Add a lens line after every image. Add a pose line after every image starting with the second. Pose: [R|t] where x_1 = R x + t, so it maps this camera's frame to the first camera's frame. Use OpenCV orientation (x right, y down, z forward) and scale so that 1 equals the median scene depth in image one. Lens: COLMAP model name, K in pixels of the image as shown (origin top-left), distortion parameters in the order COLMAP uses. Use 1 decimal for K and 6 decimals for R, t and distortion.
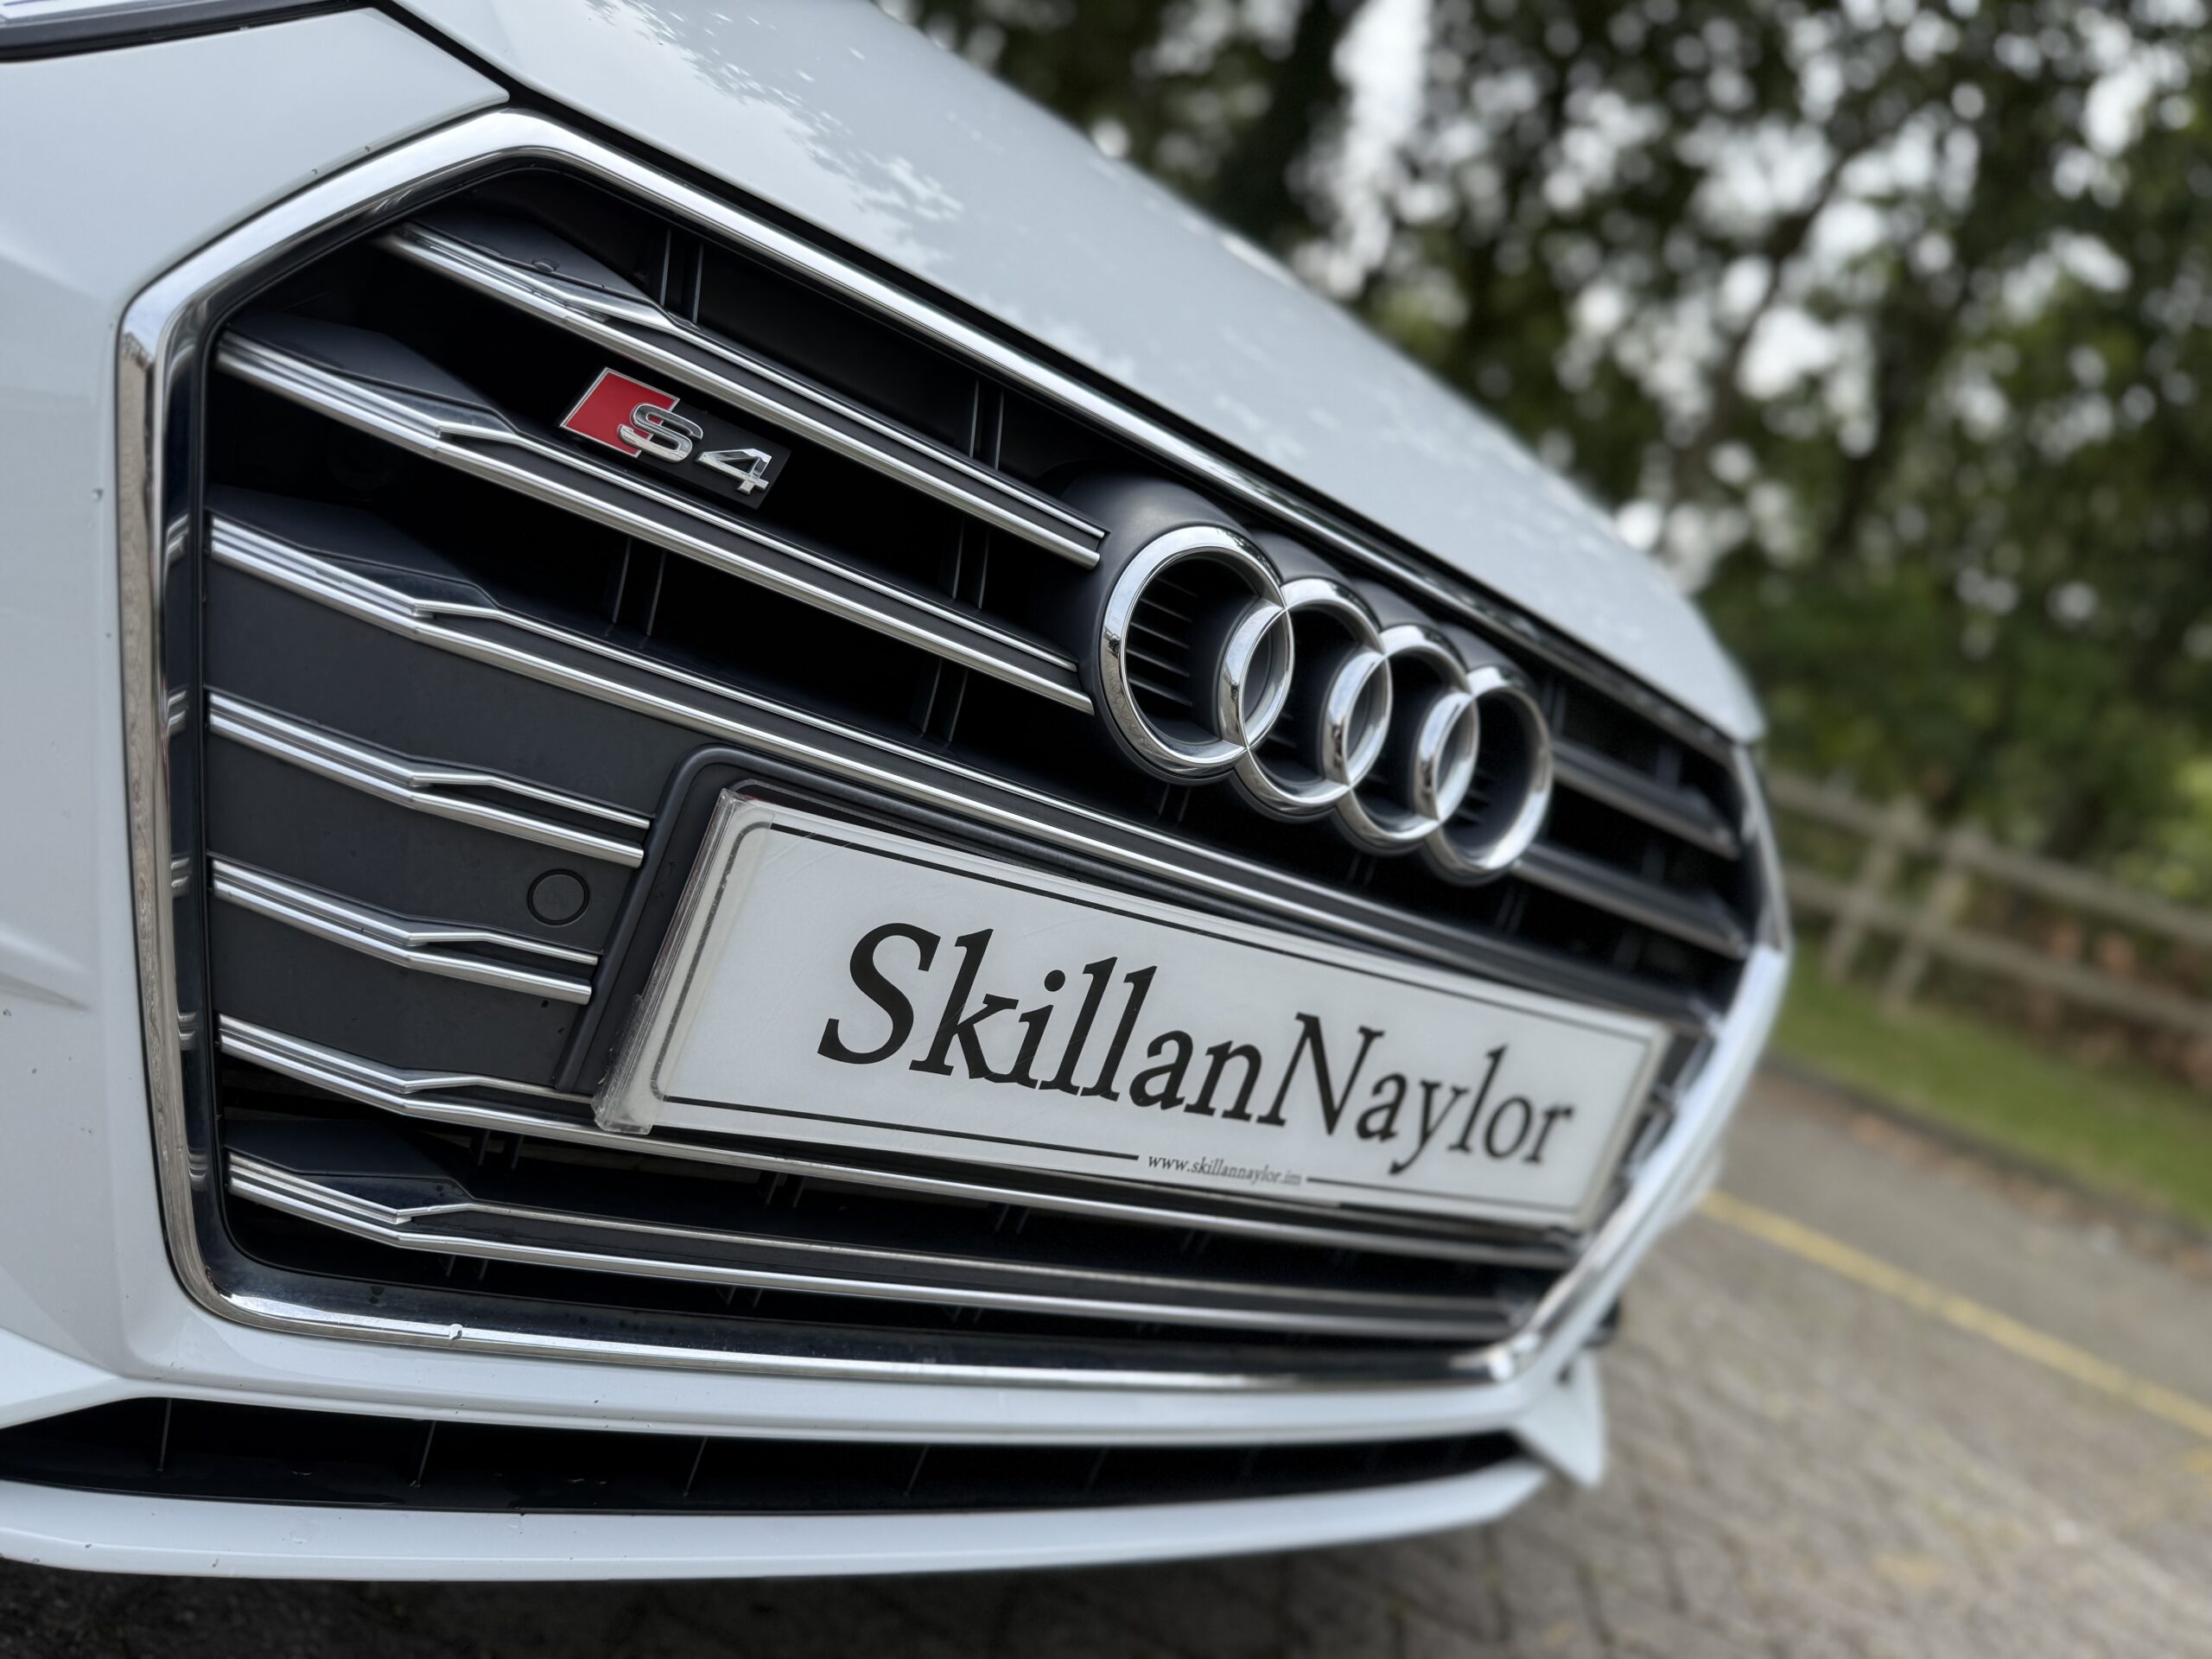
lens RADIAL K [[1580.8, 0, 1107.4], [0, 1580.8, 846.9], [0, 0, 1]] dist [0.028749, -0.036469]
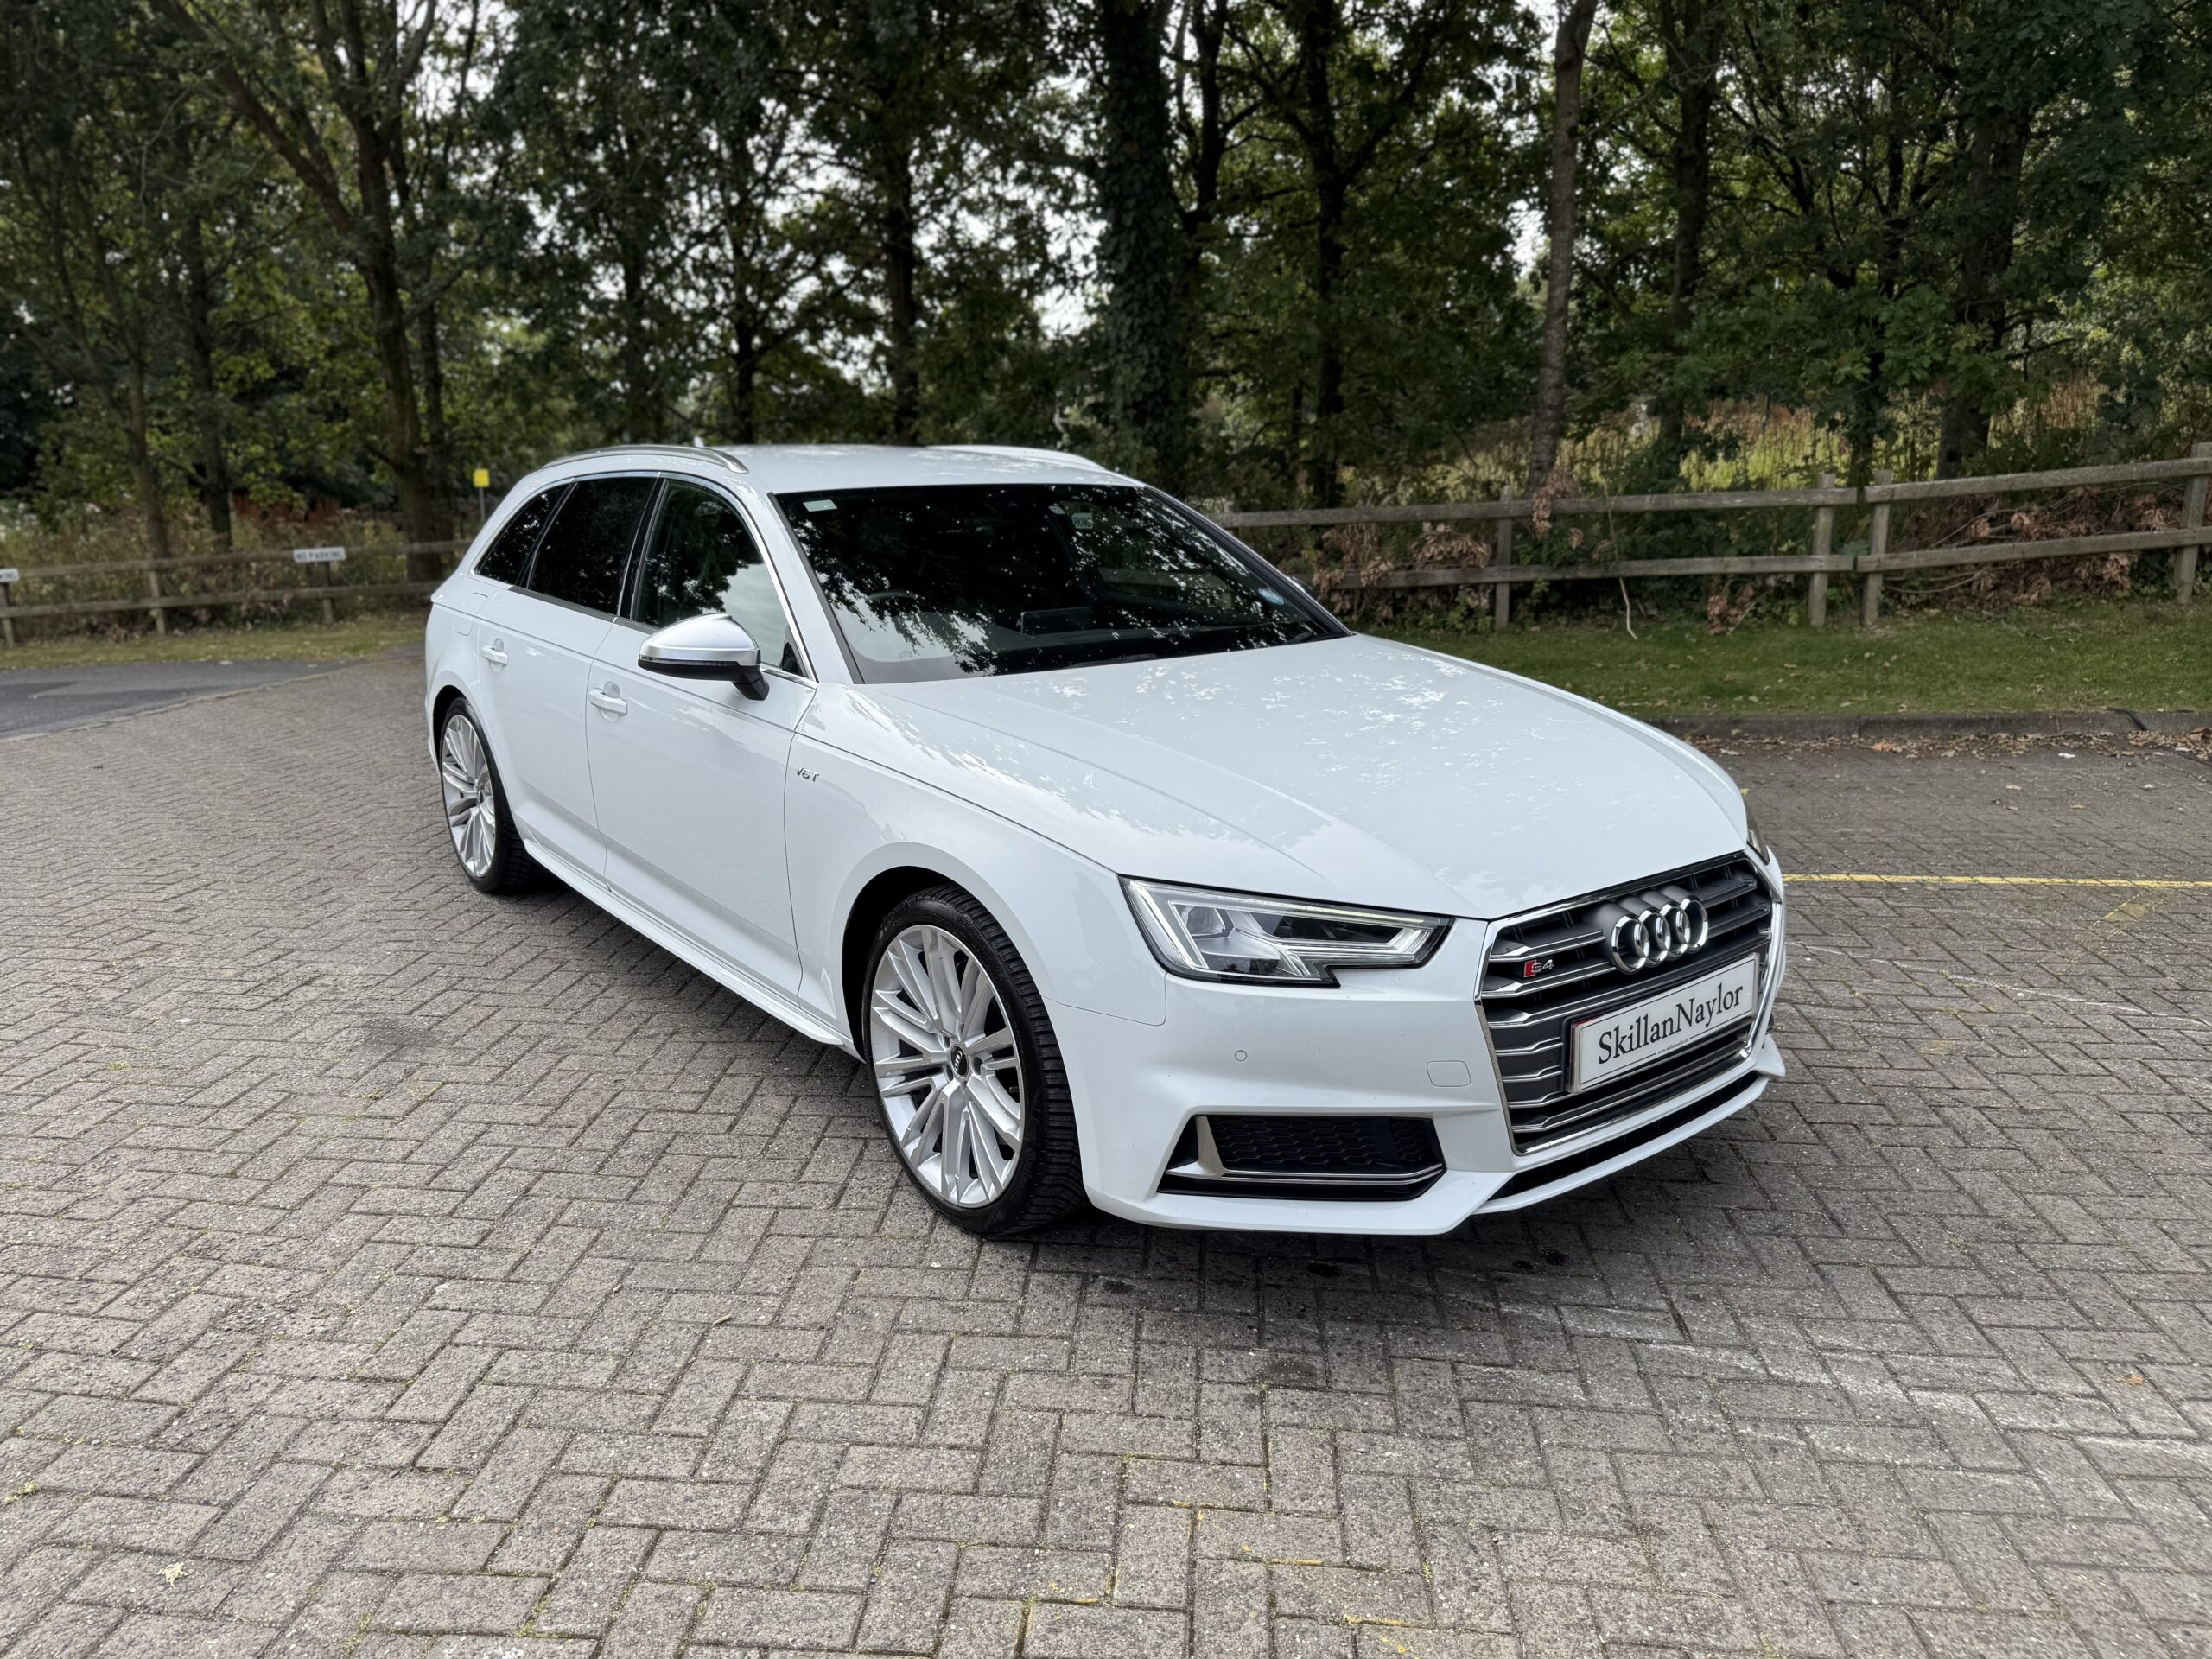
lens RADIAL K [[1580.8, 0, 1097.5], [0, 1580.8, 823.9], [0, 0, 1]] dist [0.028749, -0.036469]
pose [[0.916740, -0.397013, -0.044358, -0.882614], [0.399474, 0.911832, 0.094775, -1.306933], [0.002820, -0.104604, 0.994510, -3.038527]]
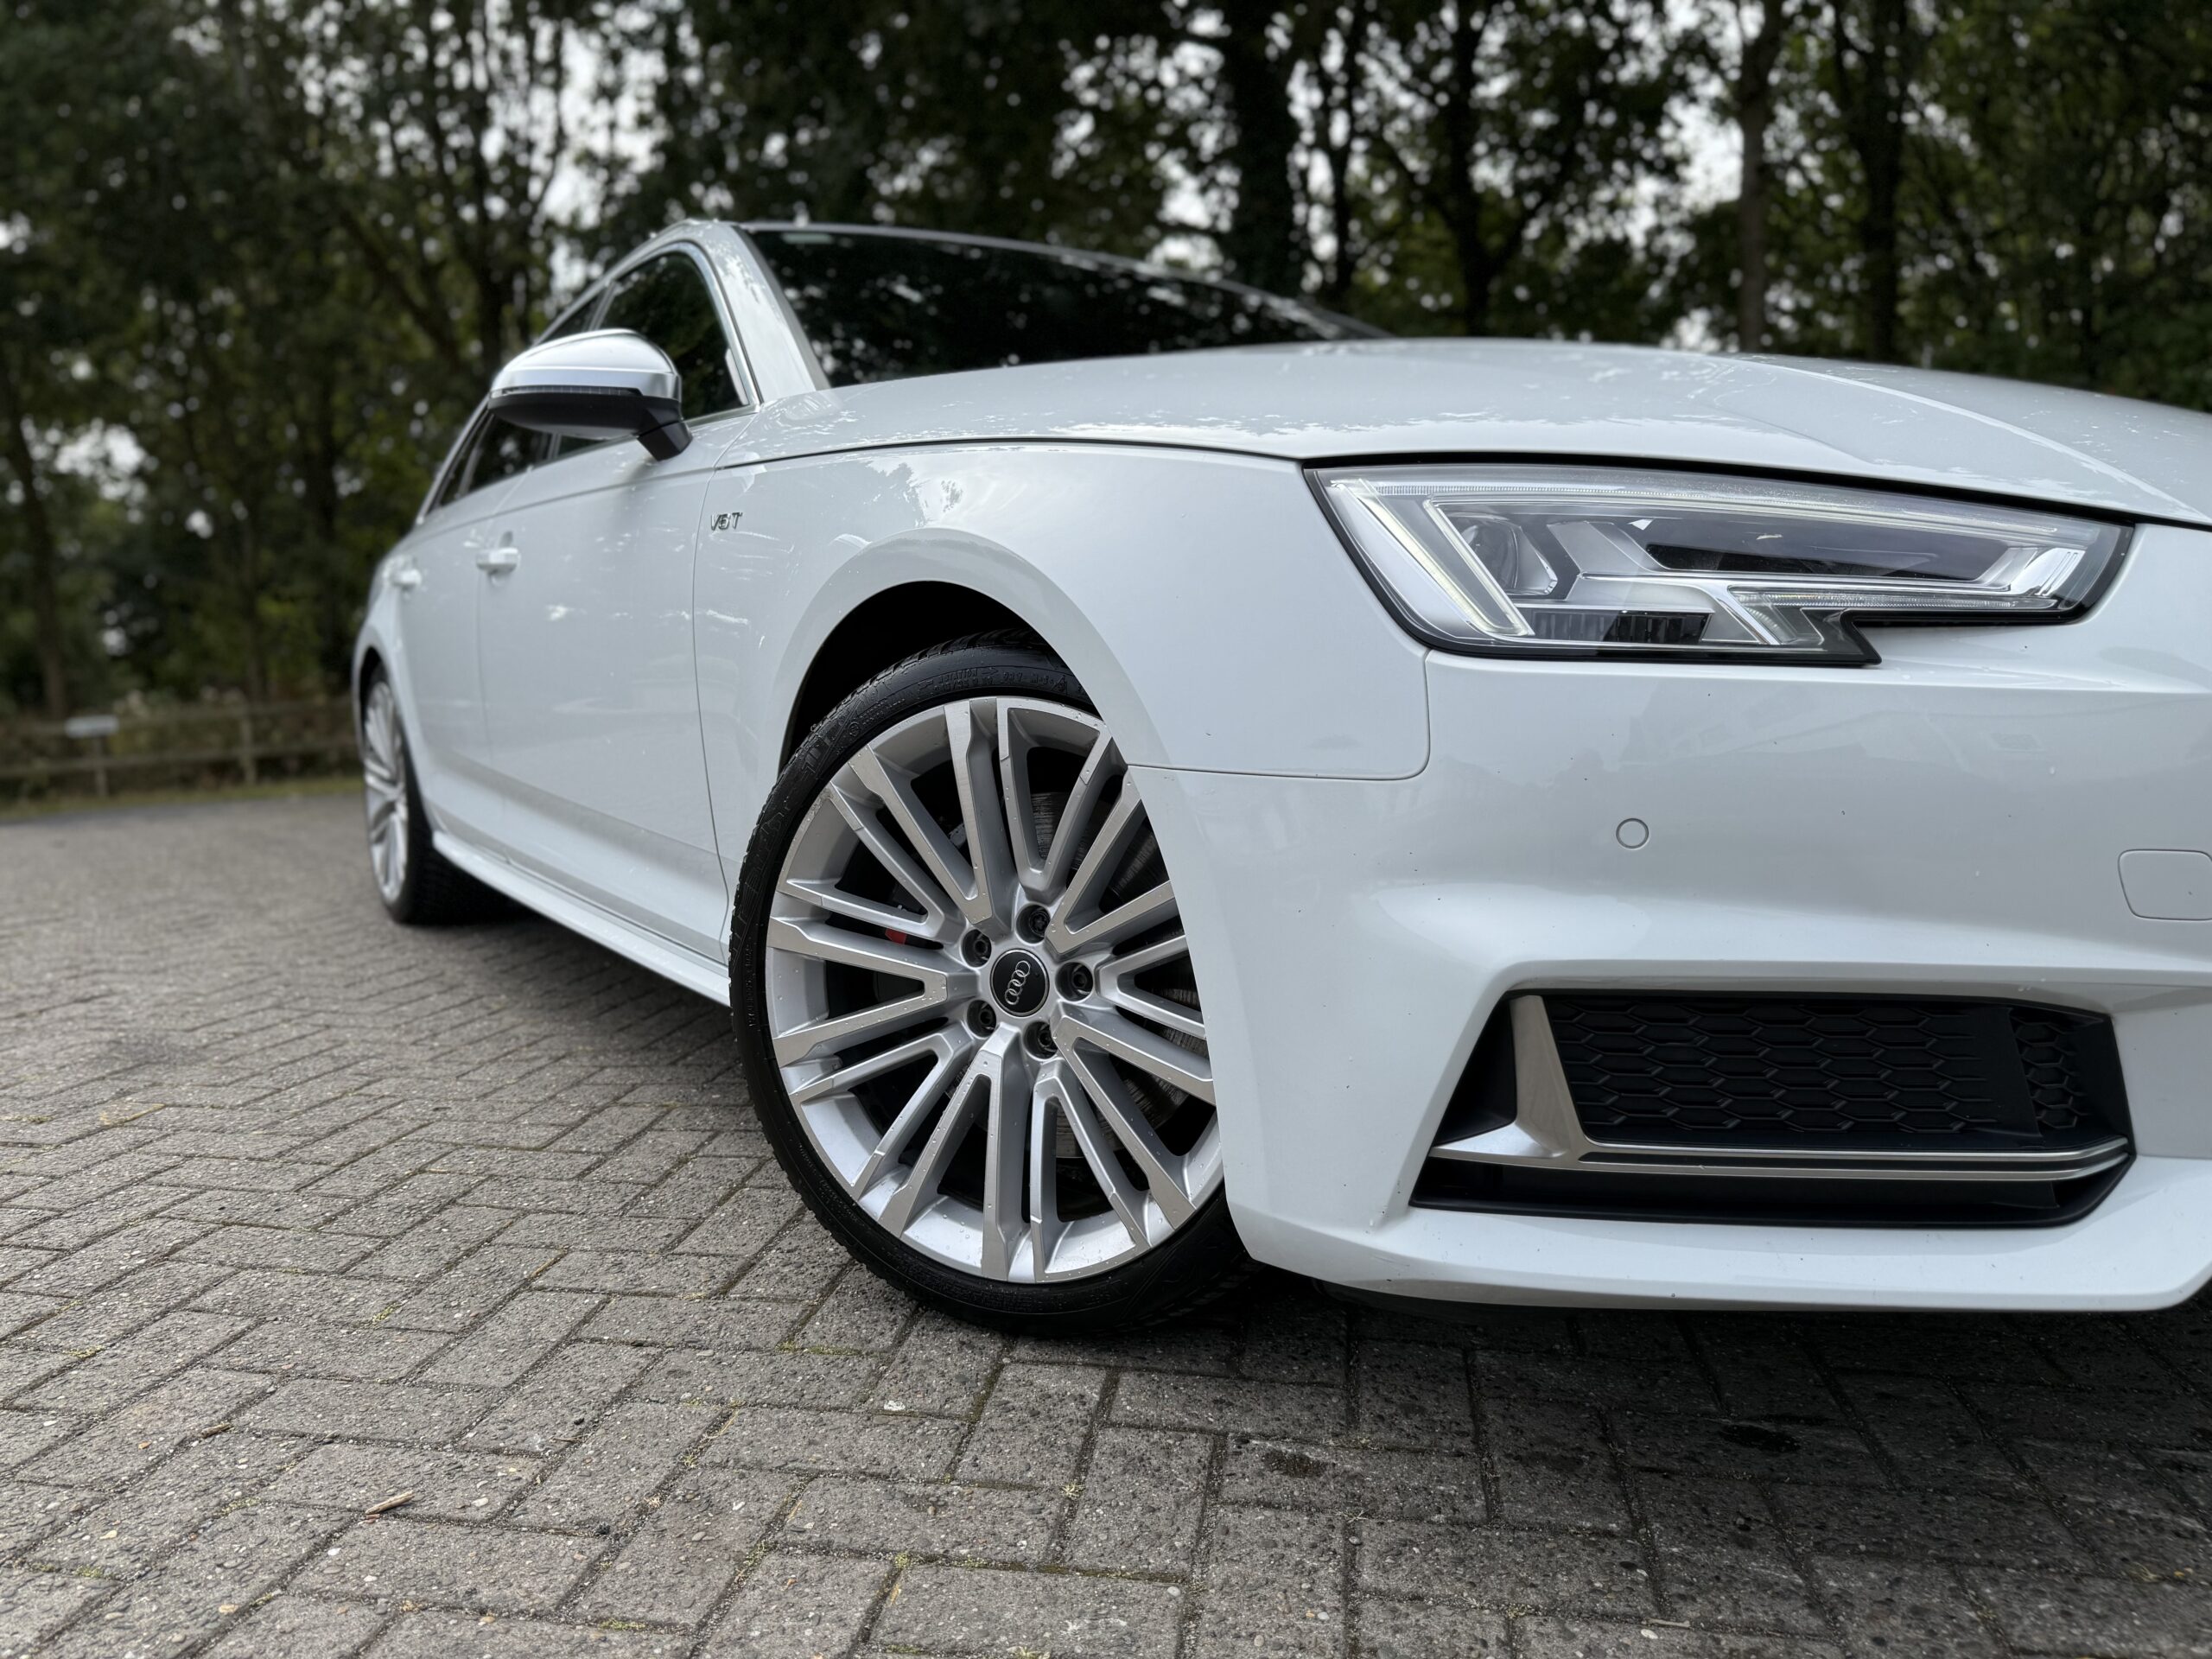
lens RADIAL K [[1580.8, 0, 1125.1], [0, 1580.8, 826.8], [0, 0, 1]] dist [0.028749, -0.036469]
pose [[0.914893, -0.400688, -0.049195, -1.306876], [0.398449, 0.915855, -0.049471, -0.439965], [0.064878, 0.025659, 0.997563, -0.875782]]
